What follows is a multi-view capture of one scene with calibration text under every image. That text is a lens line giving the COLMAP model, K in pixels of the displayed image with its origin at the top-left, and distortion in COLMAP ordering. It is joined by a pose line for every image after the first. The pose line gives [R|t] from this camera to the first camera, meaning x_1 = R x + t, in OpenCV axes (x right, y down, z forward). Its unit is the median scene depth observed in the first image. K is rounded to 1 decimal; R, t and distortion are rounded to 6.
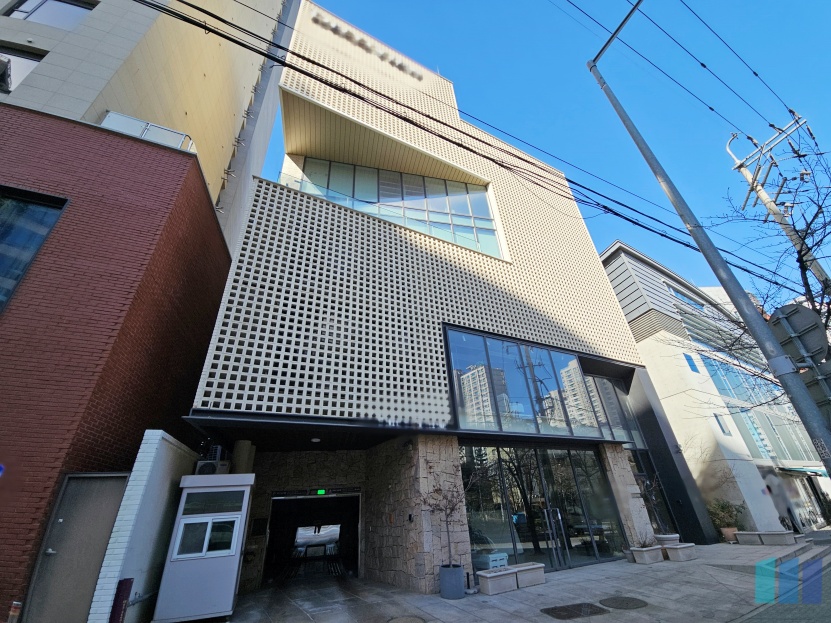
lens RADIAL K [[335.7, 0, 415.5], [0, 335.7, 311.5], [0, 0, 1]] dist [-0.001068, -0.000094]
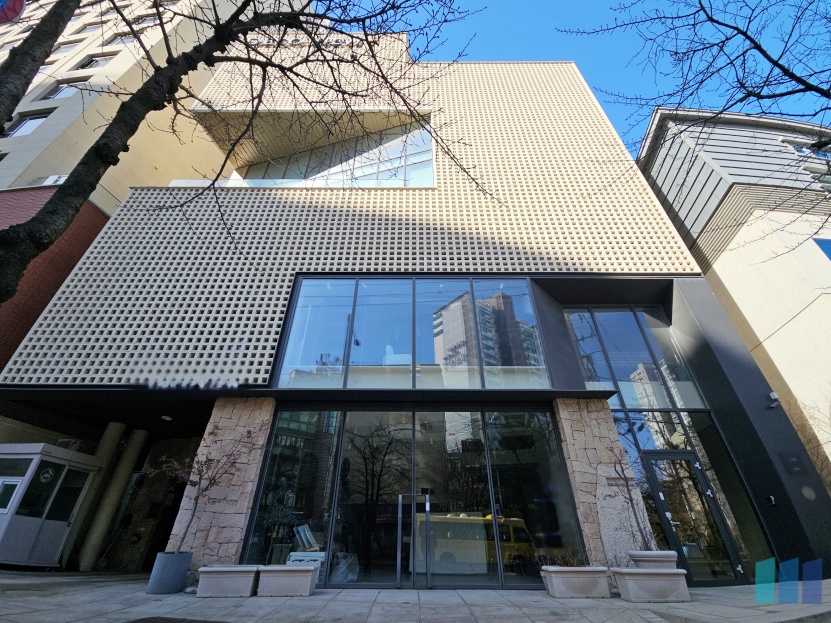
lens RADIAL K [[338.4, 0, 415.5], [0, 338.4, 311.5], [0, 0, 1]] dist [0.020759, -0.015974]
pose [[0.885274, -0.215894, -0.411923, 0.716569], [0.196869, 0.976413, -0.088654, 0.278403], [0.421347, -0.002612, 0.906896, 0.369381]]
